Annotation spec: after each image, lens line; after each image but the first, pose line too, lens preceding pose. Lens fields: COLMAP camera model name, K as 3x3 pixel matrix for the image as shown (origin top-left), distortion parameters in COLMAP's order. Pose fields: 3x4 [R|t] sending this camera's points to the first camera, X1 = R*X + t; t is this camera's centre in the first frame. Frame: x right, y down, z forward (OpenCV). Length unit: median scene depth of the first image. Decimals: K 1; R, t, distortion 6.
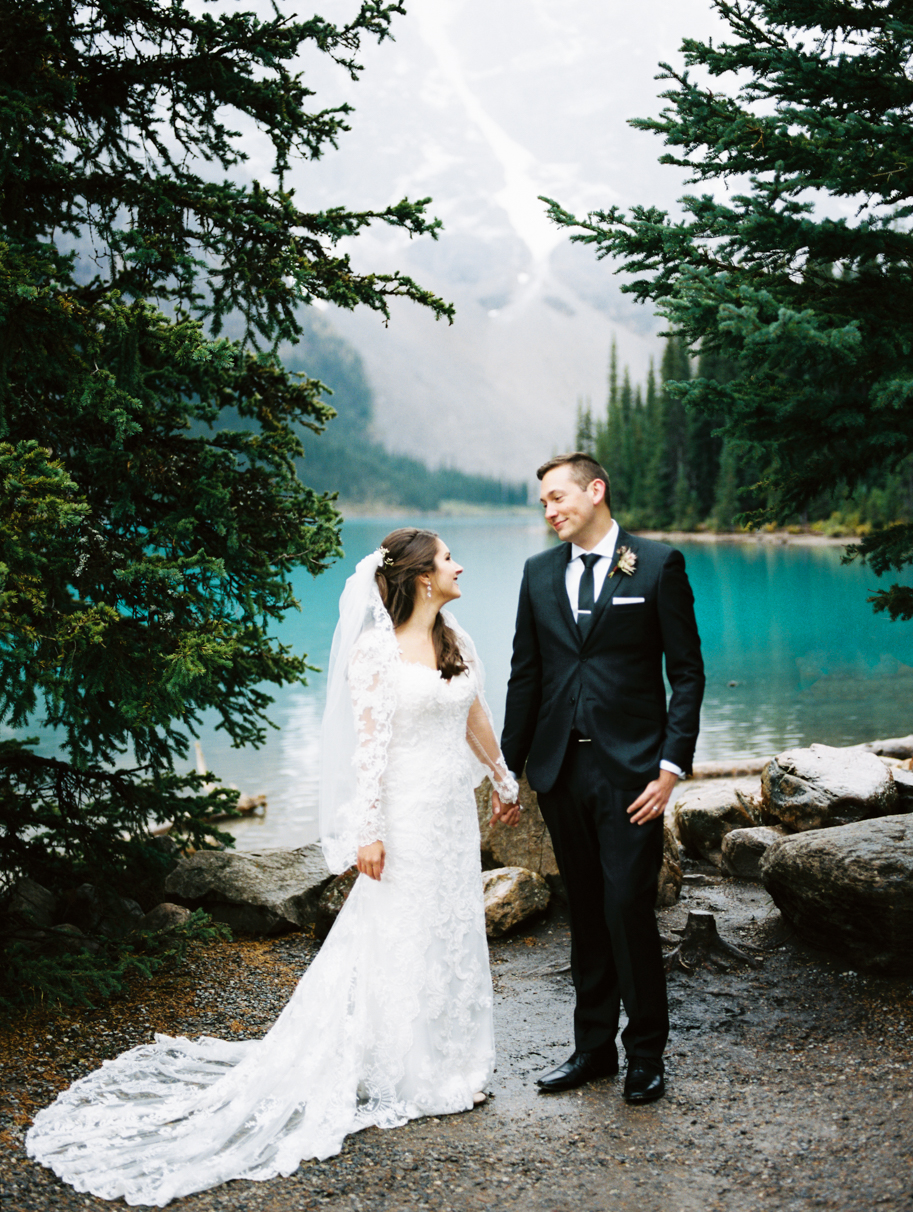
lens RADIAL K [[1697.9, 0, 456.5], [0, 1697.9, 606.0], [0, 0, 1]] dist [-0.135899, 0.009505]
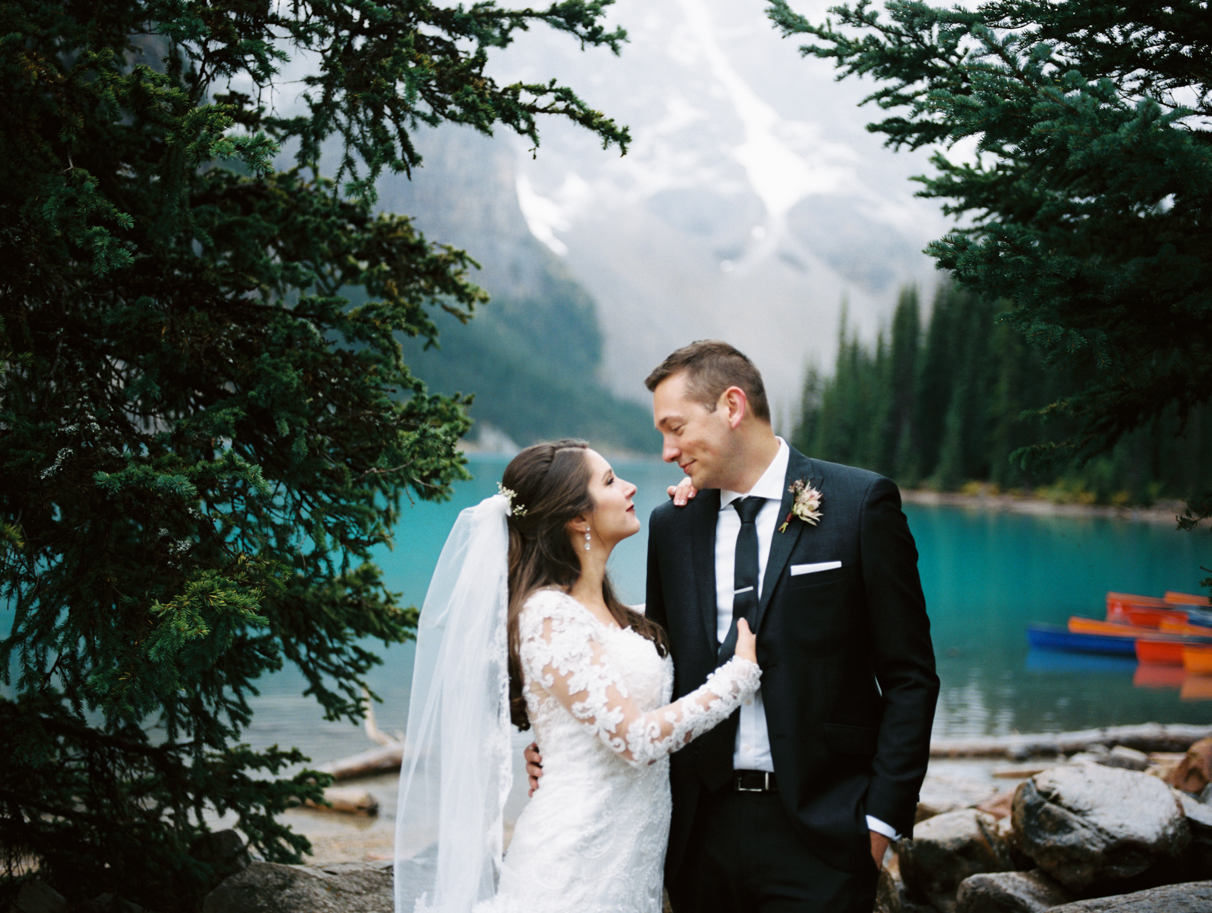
lens RADIAL K [[1697.9, 0, 606.0], [0, 1697.9, 456.5], [0, 0, 1]] dist [-0.135899, 0.009505]
pose [[0.997317, 0.059515, -0.042622, 0.025028], [-0.061740, 0.996688, -0.052934, -0.003754], [0.039331, 0.055423, 0.997688, 0.282604]]
